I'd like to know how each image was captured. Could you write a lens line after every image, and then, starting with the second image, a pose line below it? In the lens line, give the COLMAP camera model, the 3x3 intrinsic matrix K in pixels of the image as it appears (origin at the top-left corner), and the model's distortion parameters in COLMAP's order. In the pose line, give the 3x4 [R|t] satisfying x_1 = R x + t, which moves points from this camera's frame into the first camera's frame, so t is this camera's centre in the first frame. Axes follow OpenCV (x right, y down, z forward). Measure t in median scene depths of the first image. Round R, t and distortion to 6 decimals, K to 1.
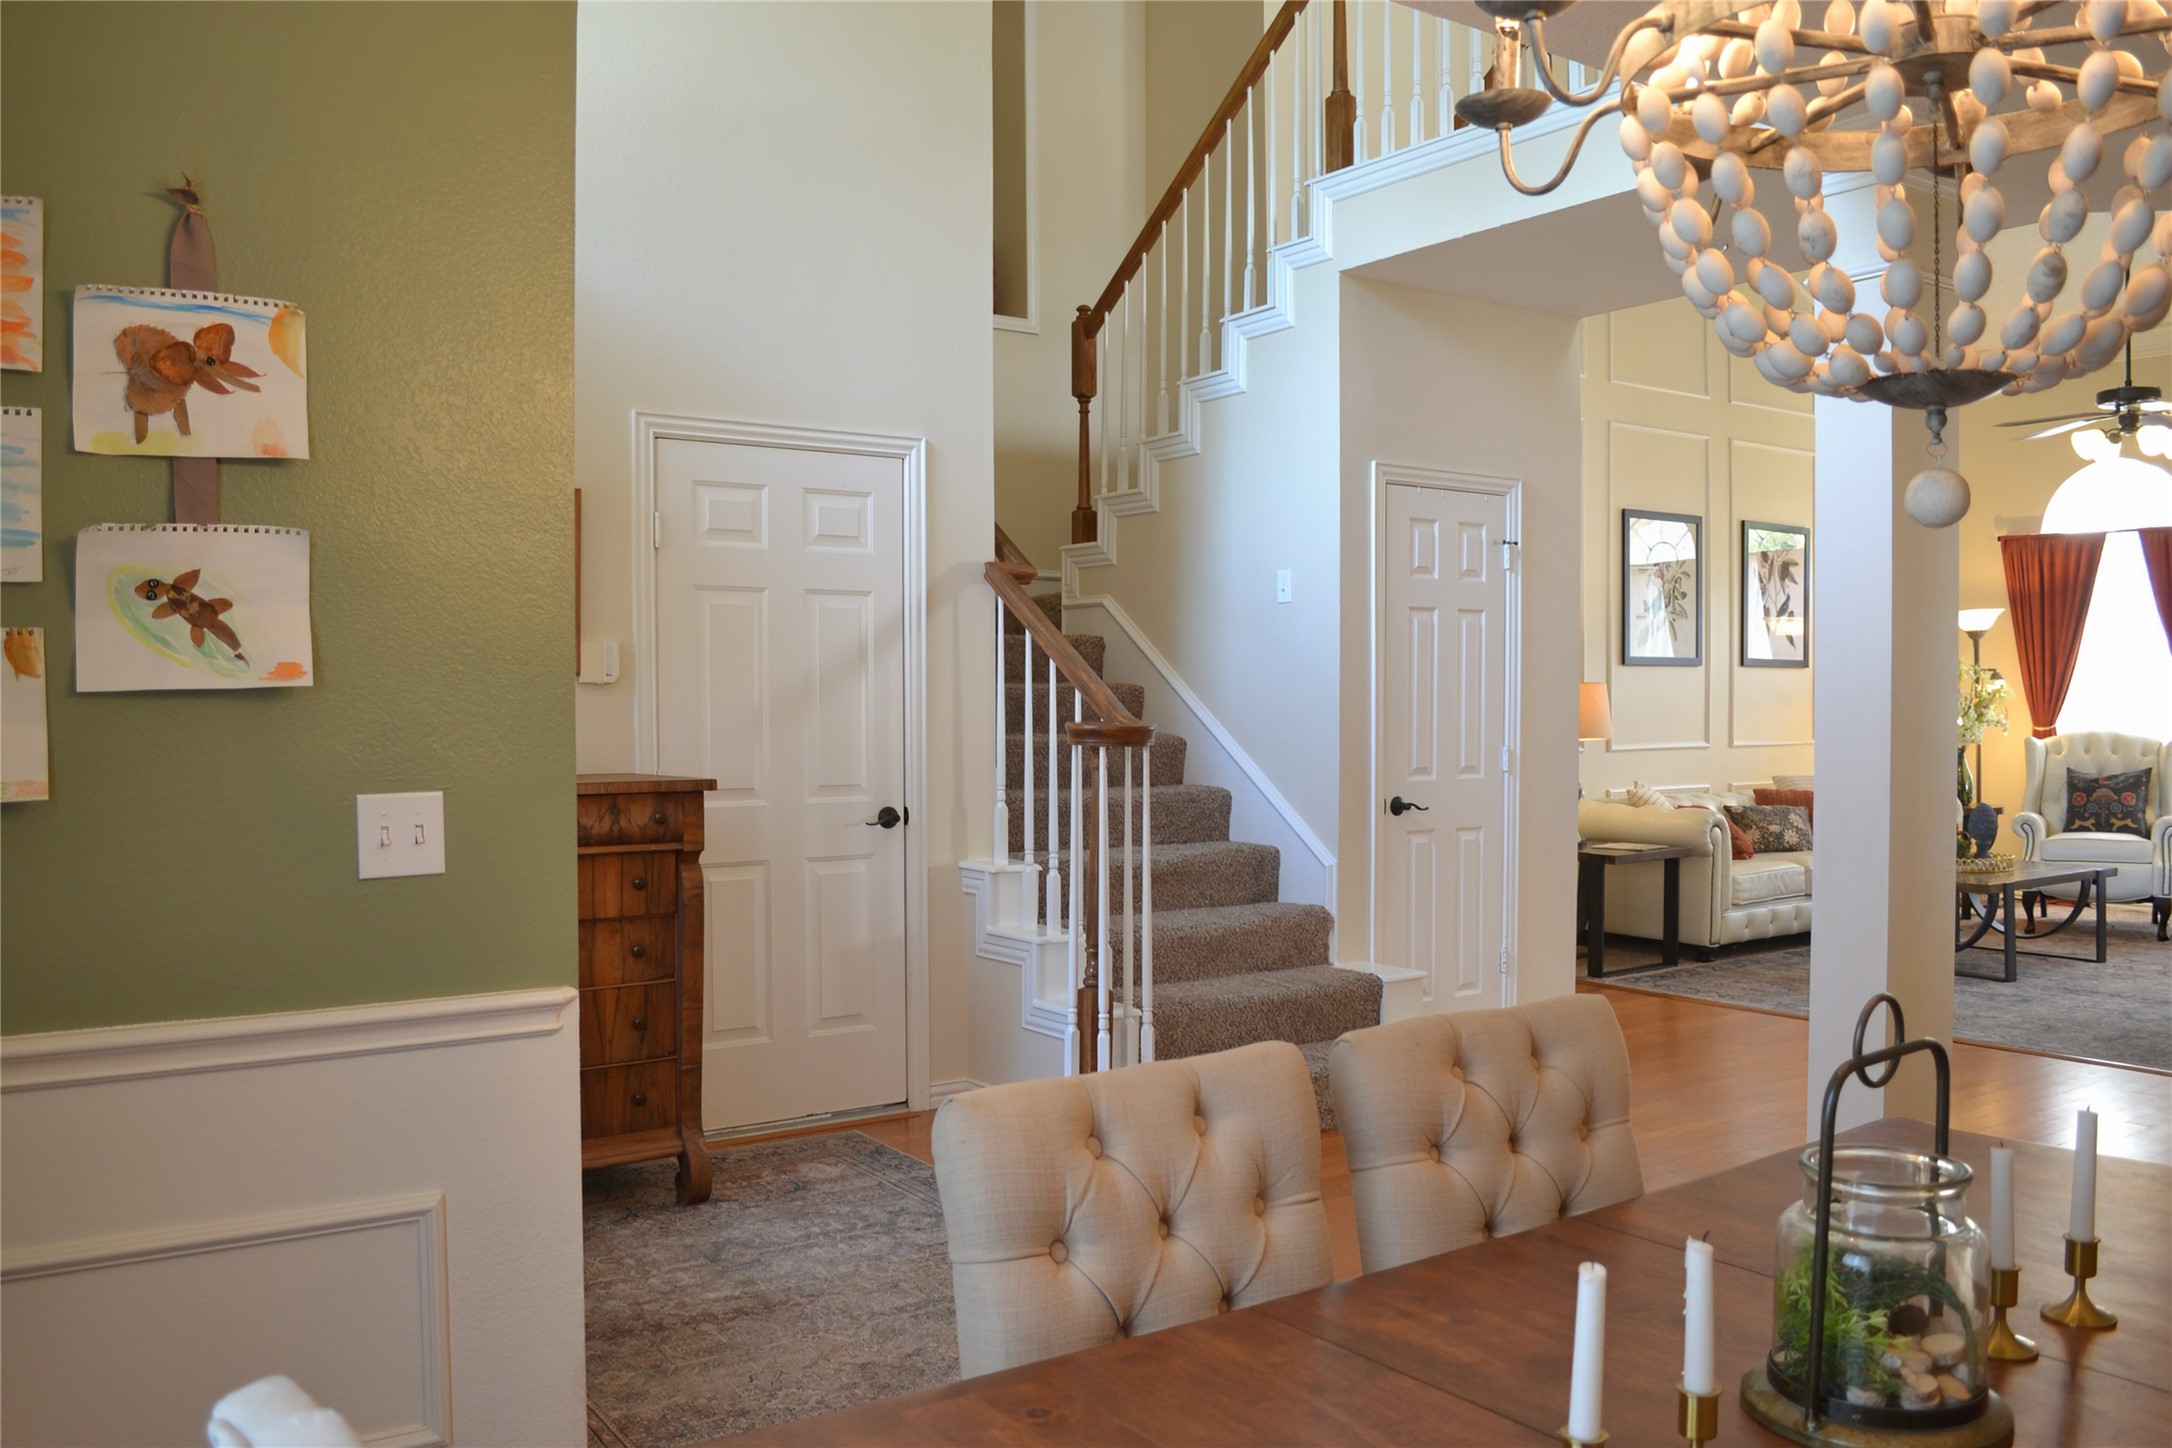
lens RADIAL K [[1739.9, 0, 1067.8], [0, 1739.9, 741.3], [0, 0, 1]] dist [-0.079341, 0.003748]
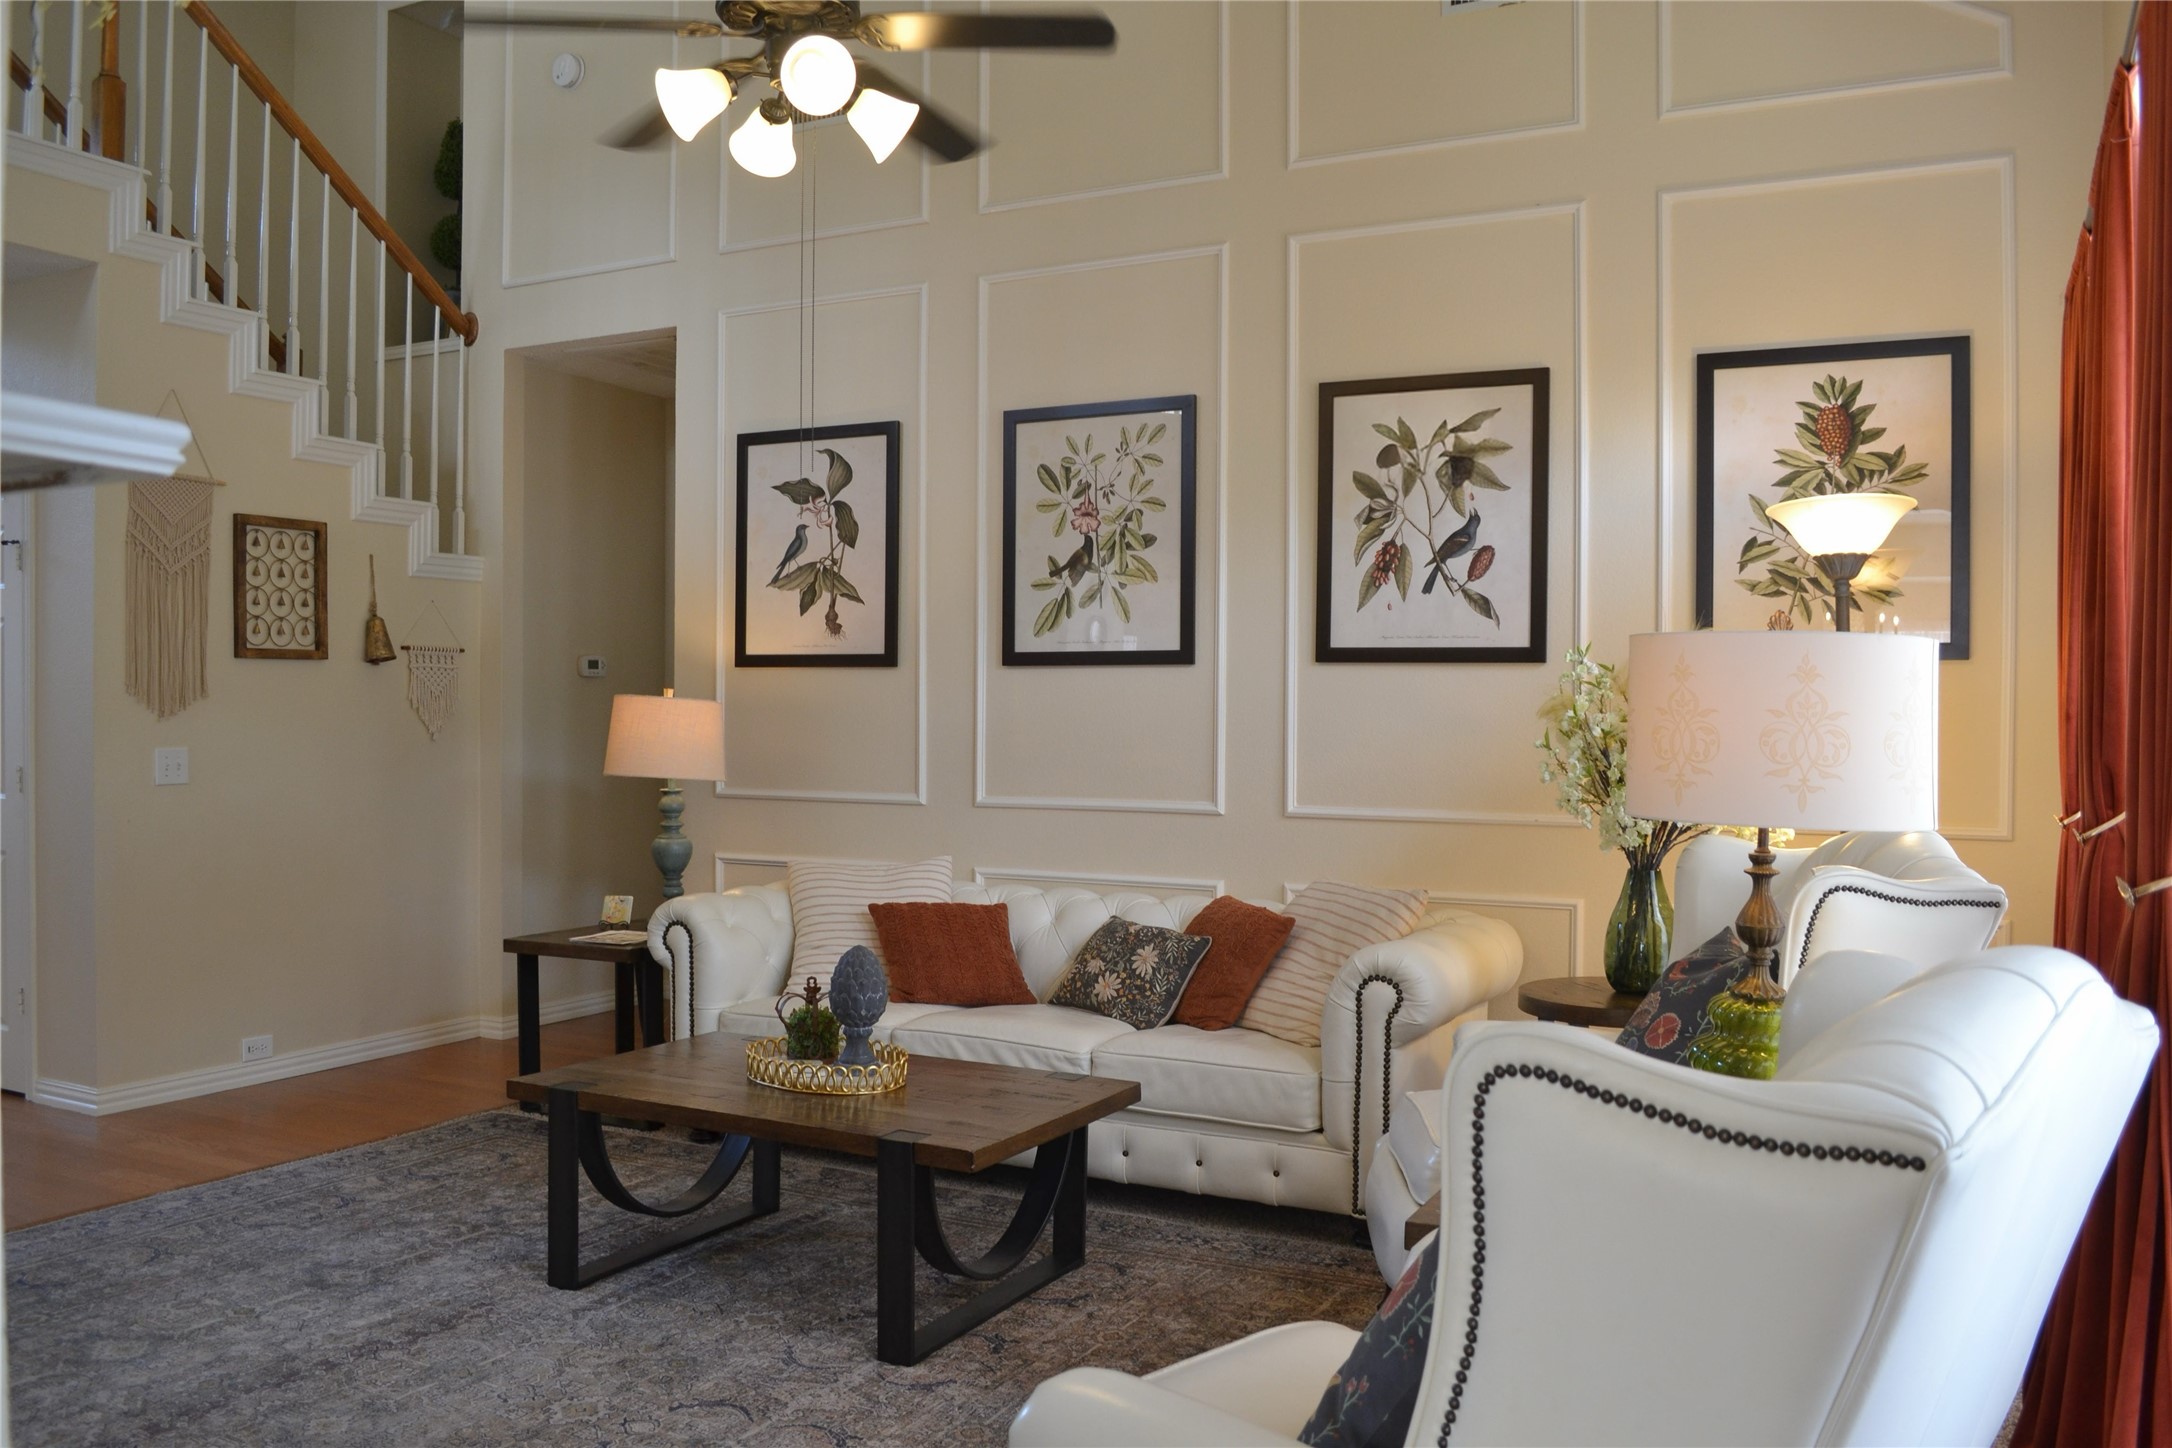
lens RADIAL K [[1739.9, 0, 1067.8], [0, 1739.9, 741.3], [0, 0, 1]] dist [-0.079341, 0.003748]
pose [[0.461124, 0.018071, -0.887152, 0.852989], [-0.032812, 0.999456, 0.003304, -0.019869], [0.886729, 0.027586, 0.461466, 0.713569]]
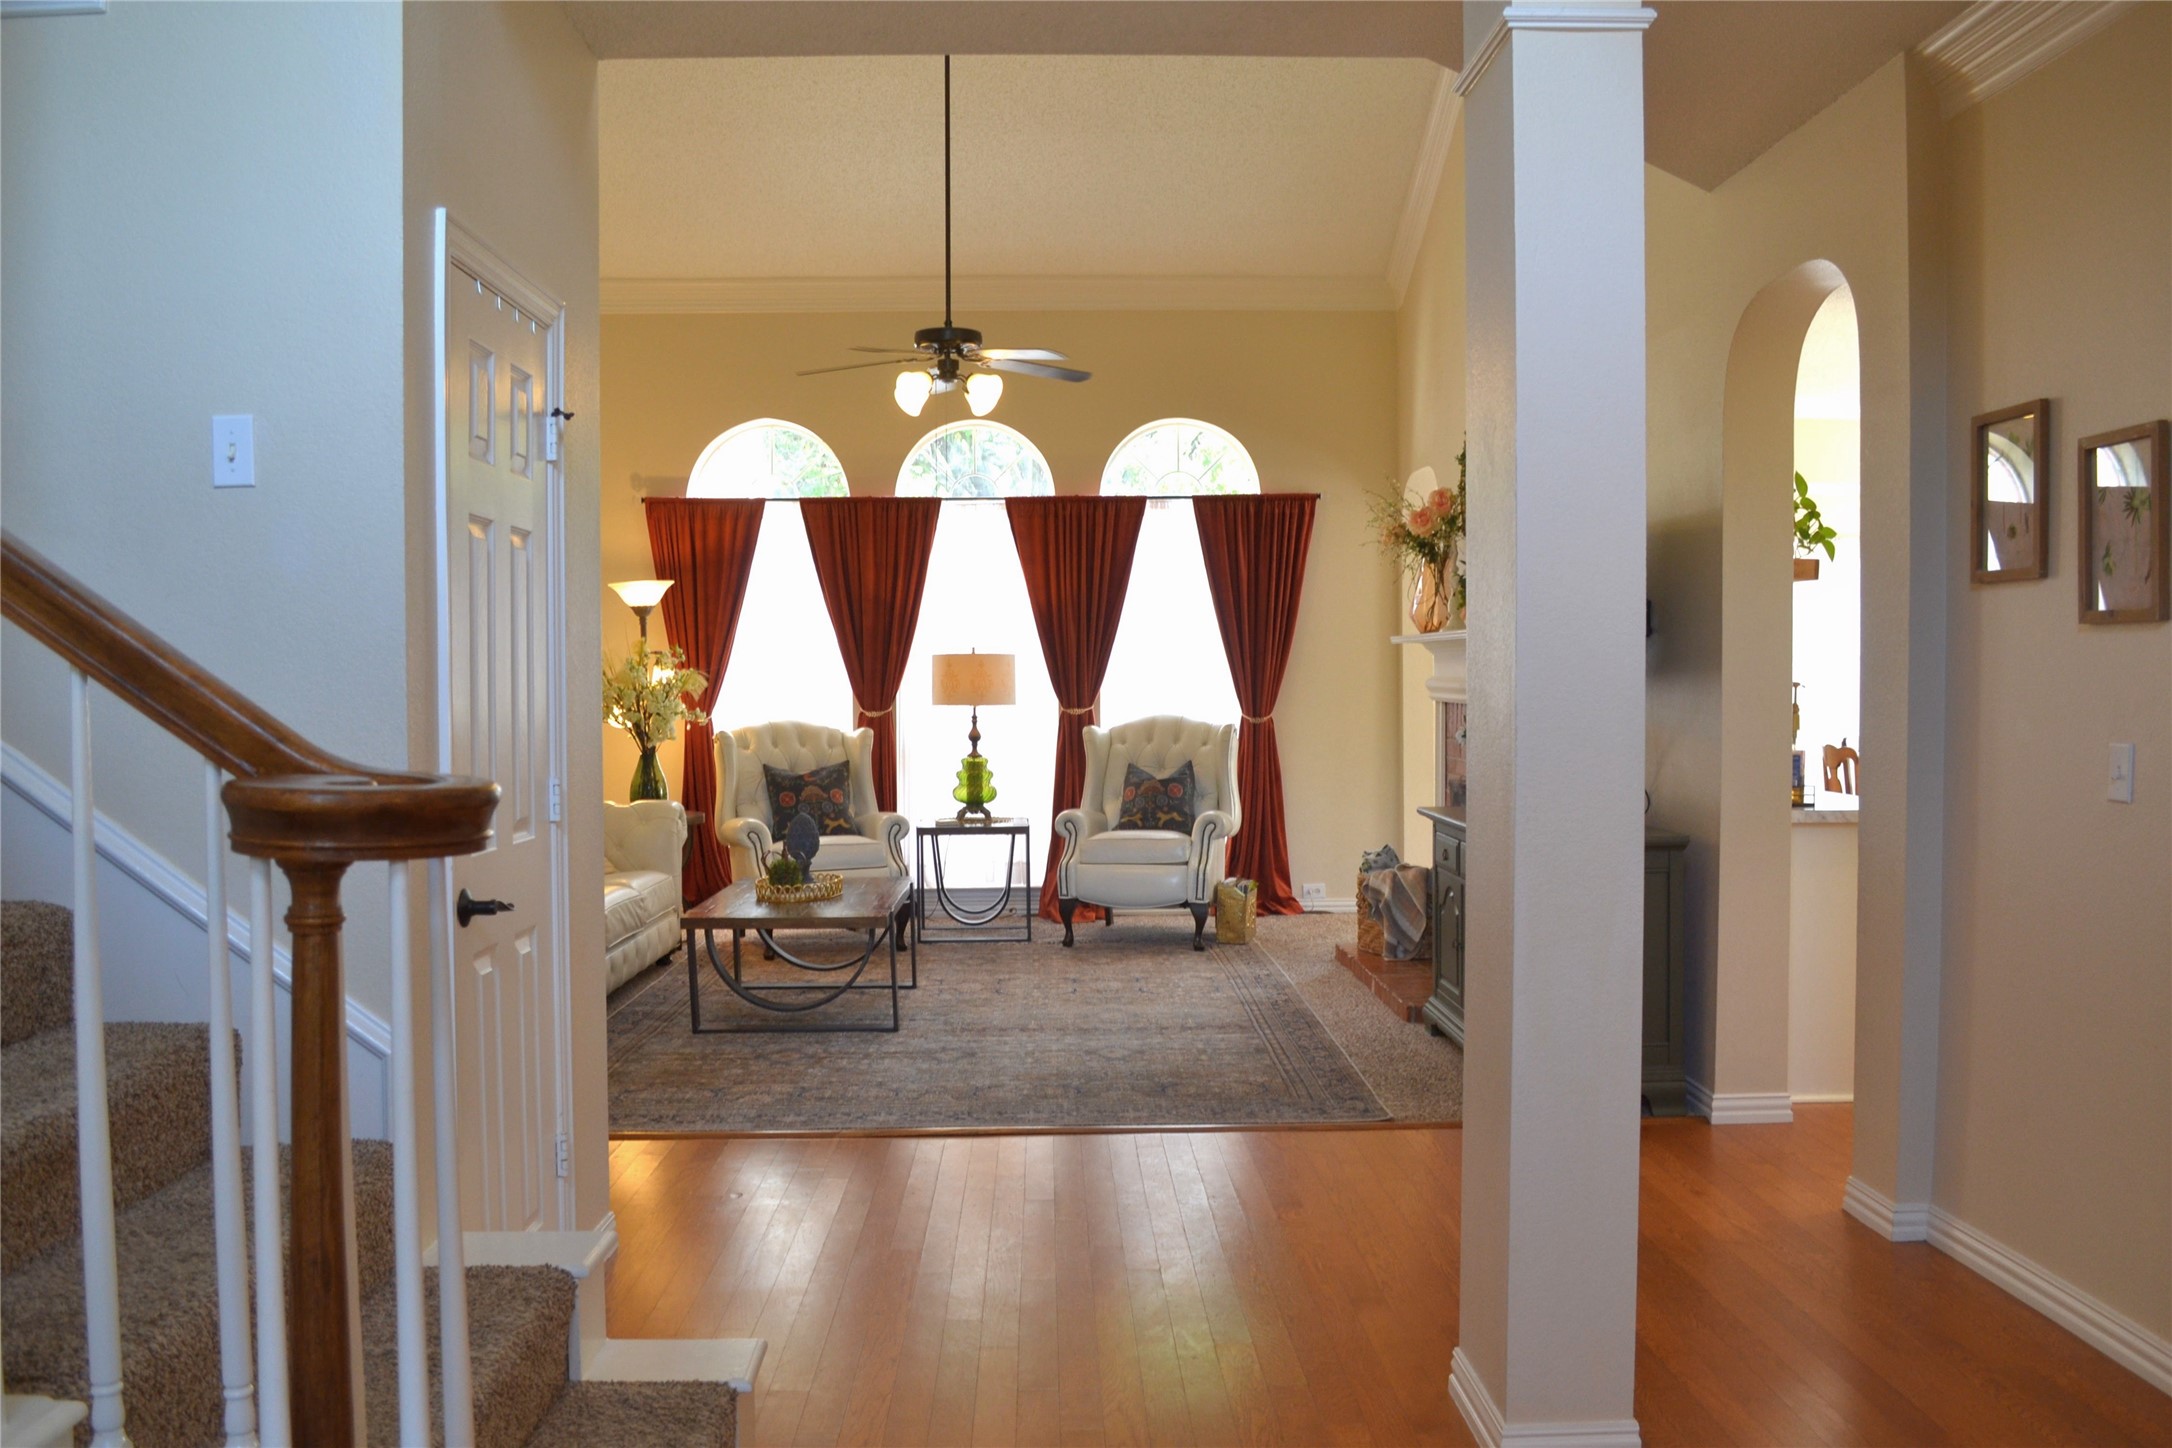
lens RADIAL K [[1739.9, 0, 1067.8], [0, 1739.9, 741.3], [0, 0, 1]] dist [-0.079341, 0.003748]
pose [[0.559356, -0.034956, 0.828190, -0.067592], [0.026652, 0.999352, 0.024179, -0.013861], [-0.828499, 0.008549, 0.559925, 0.366621]]
